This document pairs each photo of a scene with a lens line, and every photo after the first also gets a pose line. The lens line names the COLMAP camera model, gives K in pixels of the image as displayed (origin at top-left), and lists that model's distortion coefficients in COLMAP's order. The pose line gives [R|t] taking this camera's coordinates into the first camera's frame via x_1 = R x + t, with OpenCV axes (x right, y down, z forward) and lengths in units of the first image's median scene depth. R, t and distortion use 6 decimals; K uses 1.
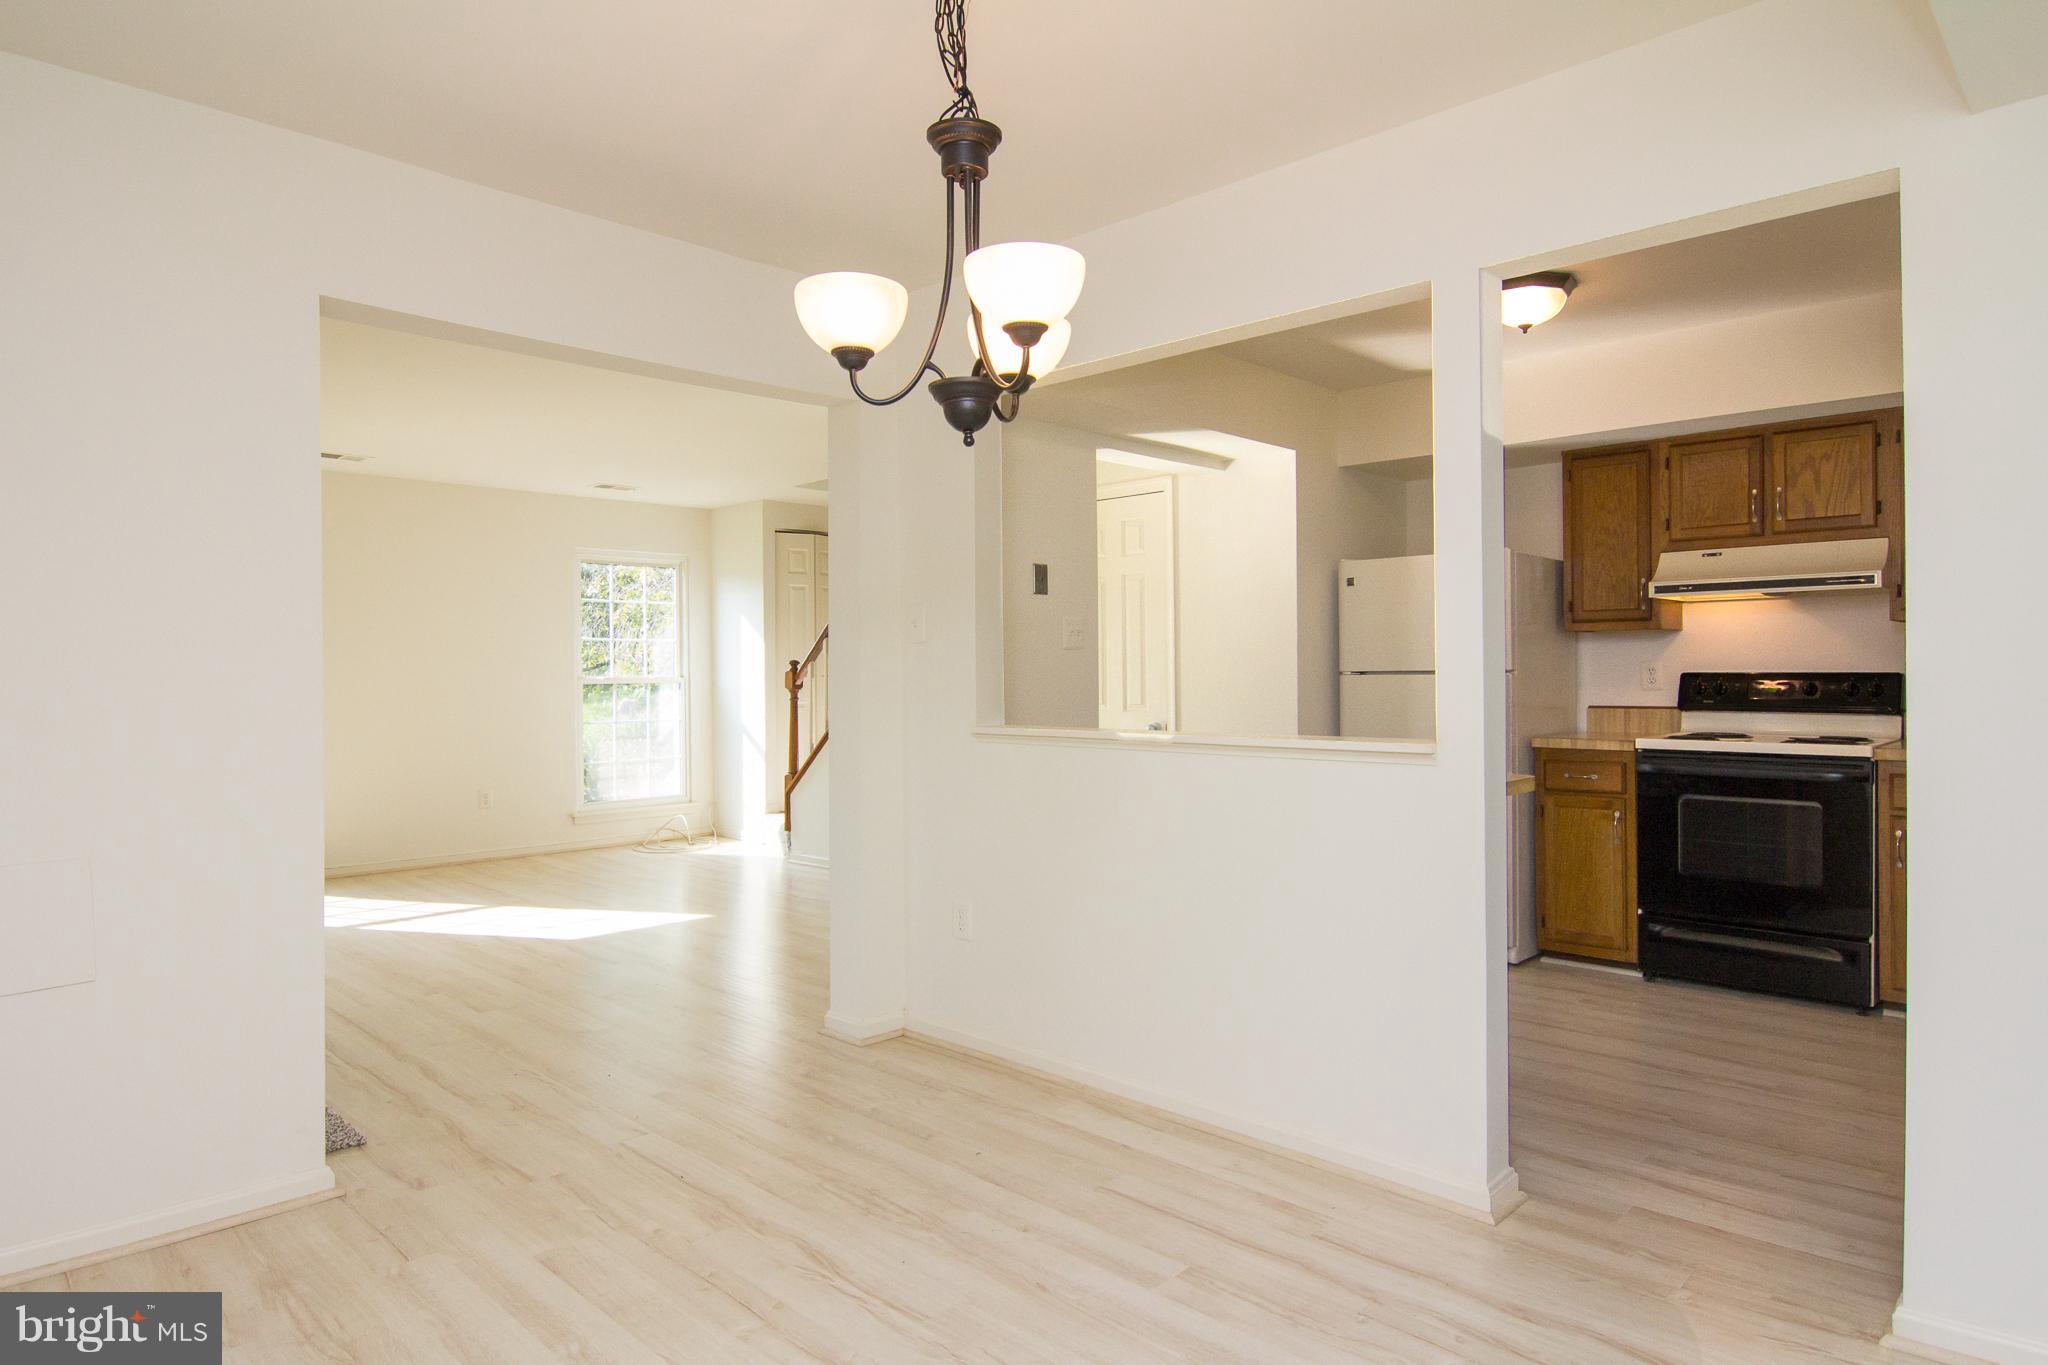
lens RADIAL K [[1194.8, 0, 1016.2], [0, 1194.8, 674.7], [0, 0, 1]] dist [-0.013974, -0.002330]
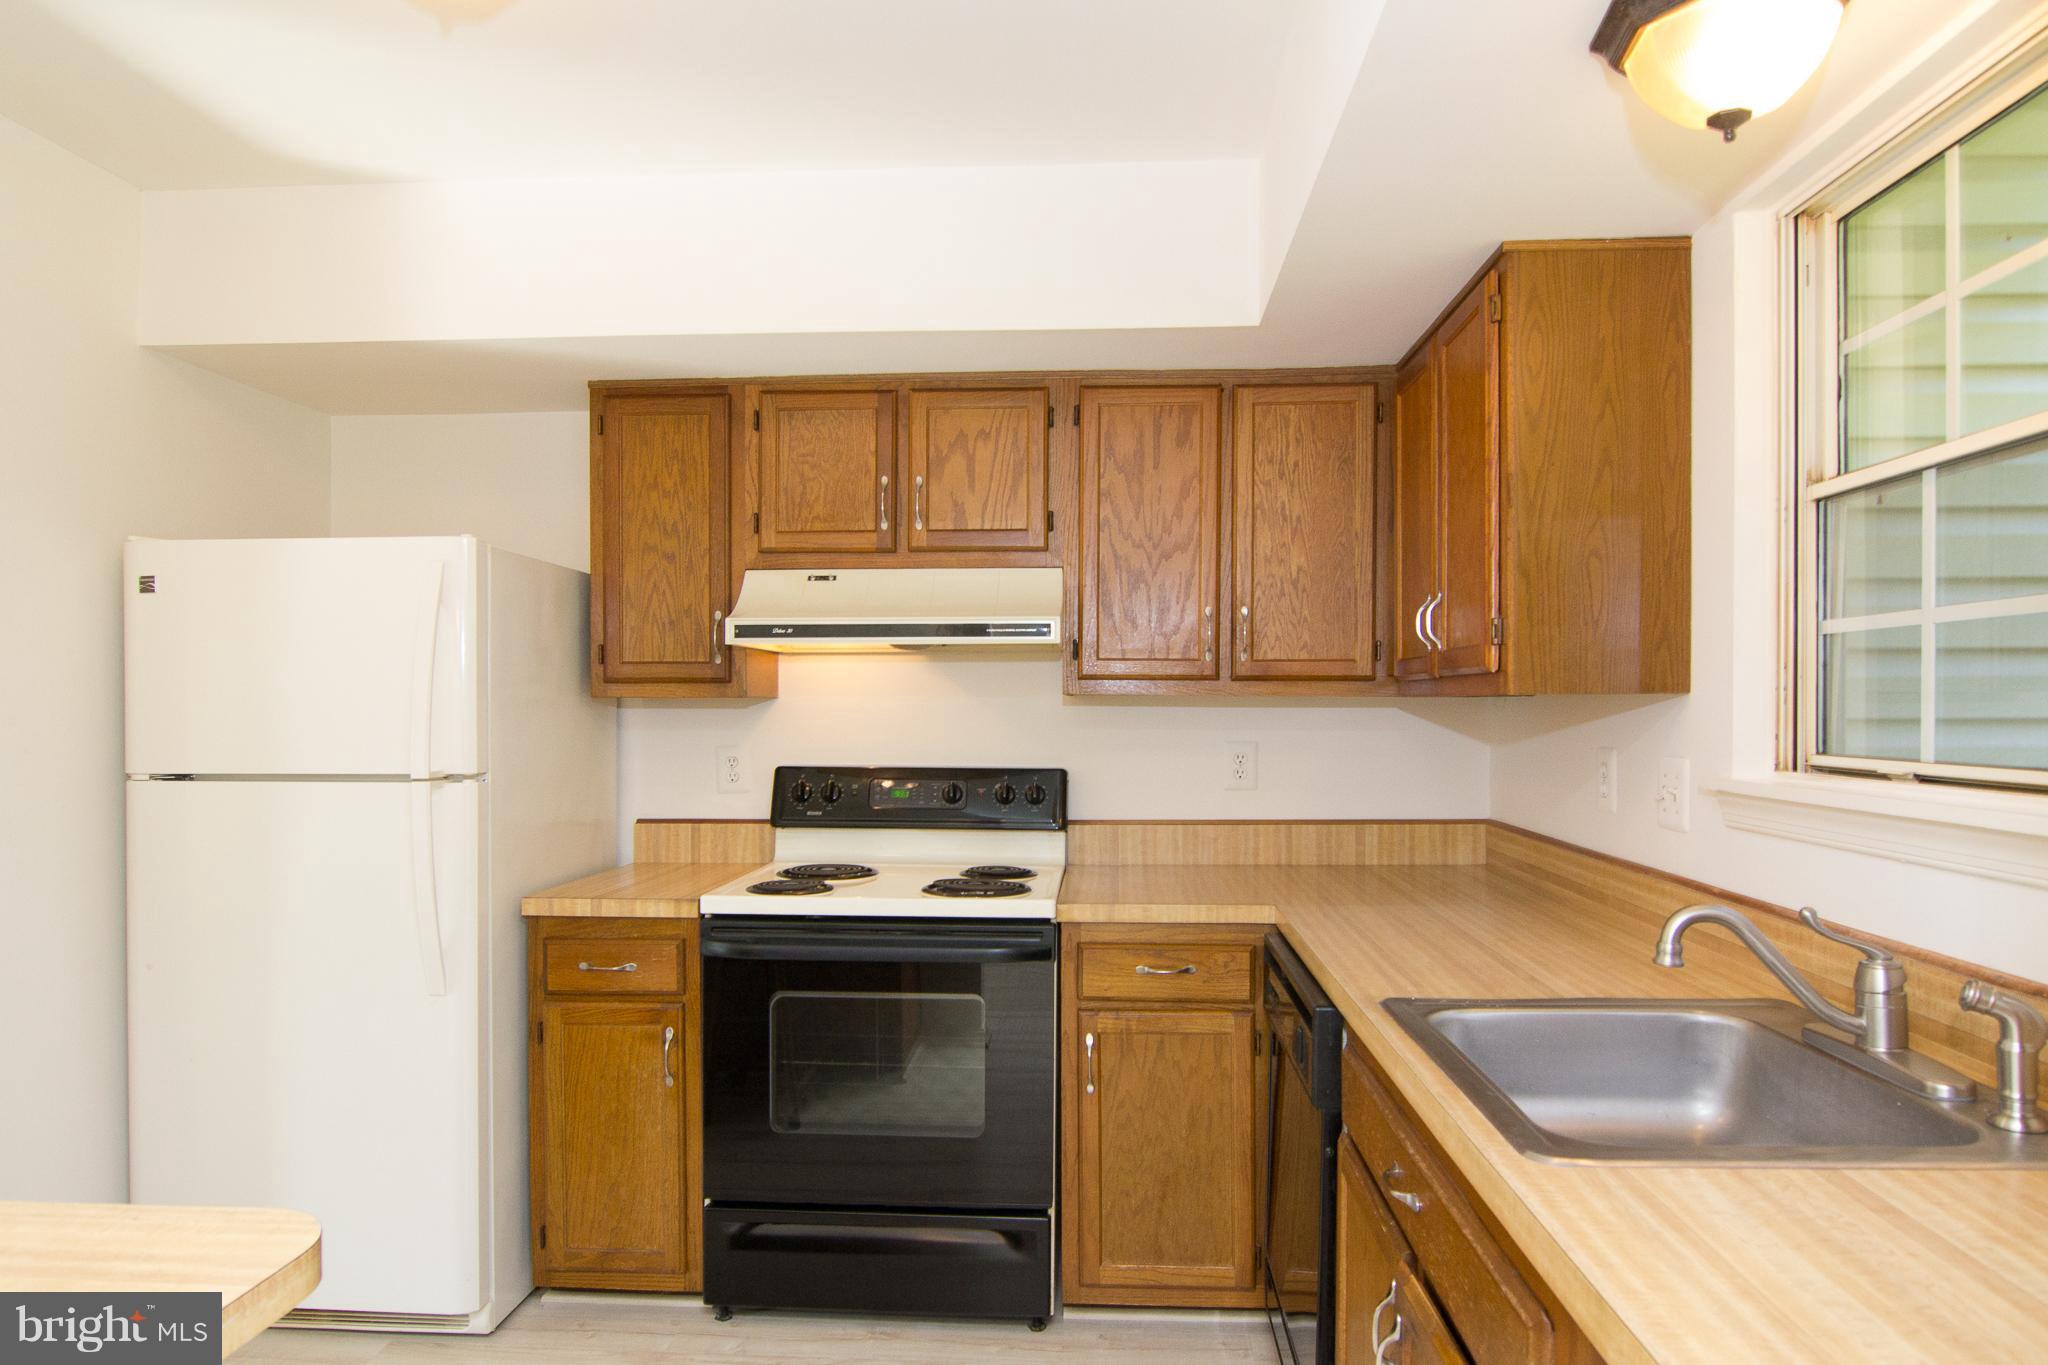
lens RADIAL K [[1169.5, 0, 1040.3], [0, 1169.5, 709.0], [0, 0, 1]] dist [-0.003984, -0.001421]
pose [[0.745610, 0.005326, 0.666361, 0.266992], [-0.004005, 0.999986, -0.003512, -0.031870], [-0.666371, -0.000050, 0.745621, 0.473591]]
